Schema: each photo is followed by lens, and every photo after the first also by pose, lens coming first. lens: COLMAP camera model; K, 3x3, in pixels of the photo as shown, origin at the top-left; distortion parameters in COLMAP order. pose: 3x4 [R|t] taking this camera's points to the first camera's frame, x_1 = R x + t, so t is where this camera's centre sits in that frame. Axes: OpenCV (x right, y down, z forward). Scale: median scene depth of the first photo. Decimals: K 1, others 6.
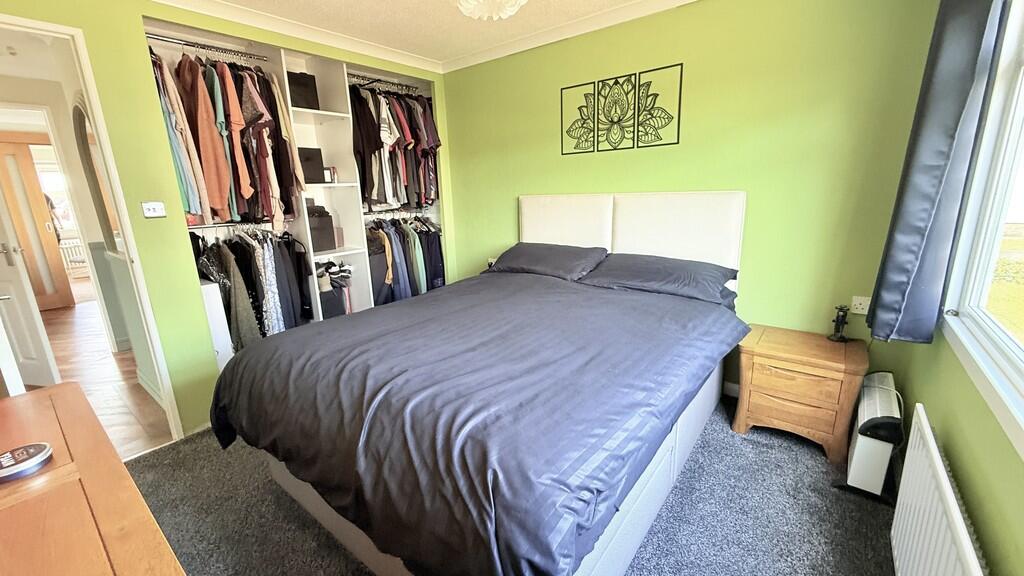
lens RADIAL K [[407.5, 0, 514.0], [0, 407.5, 286.2], [0, 0, 1]] dist [-0.001014, -0.000044]
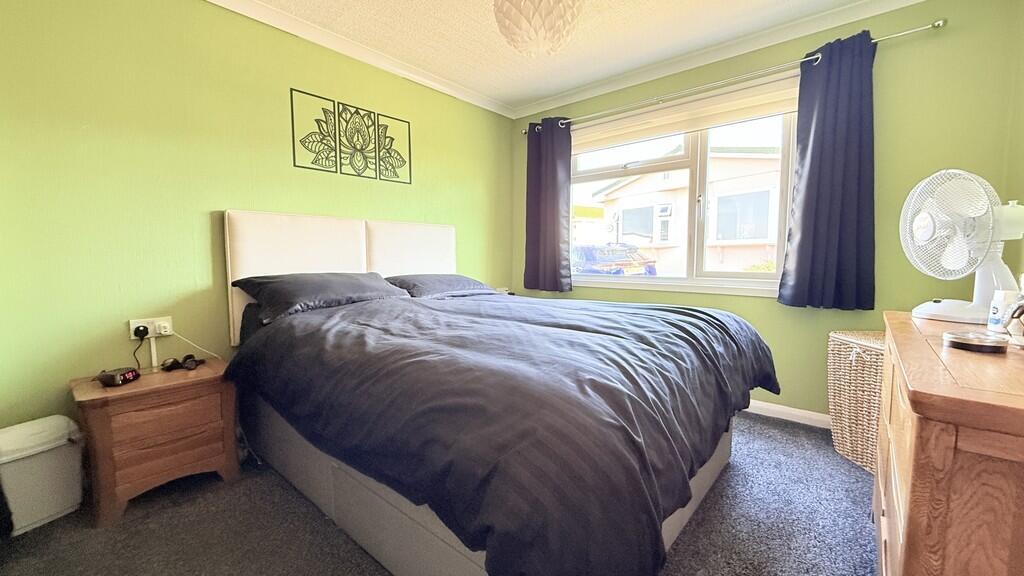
lens RADIAL K [[407.5, 0, 511.6], [0, 407.5, 286.5], [0, 0, 1]] dist [-0.001014, -0.000044]
pose [[0.056116, -0.043344, 0.997483, -0.749202], [0.230041, 0.972739, 0.029327, -0.016182], [-0.971562, 0.227817, 0.064557, 0.645407]]
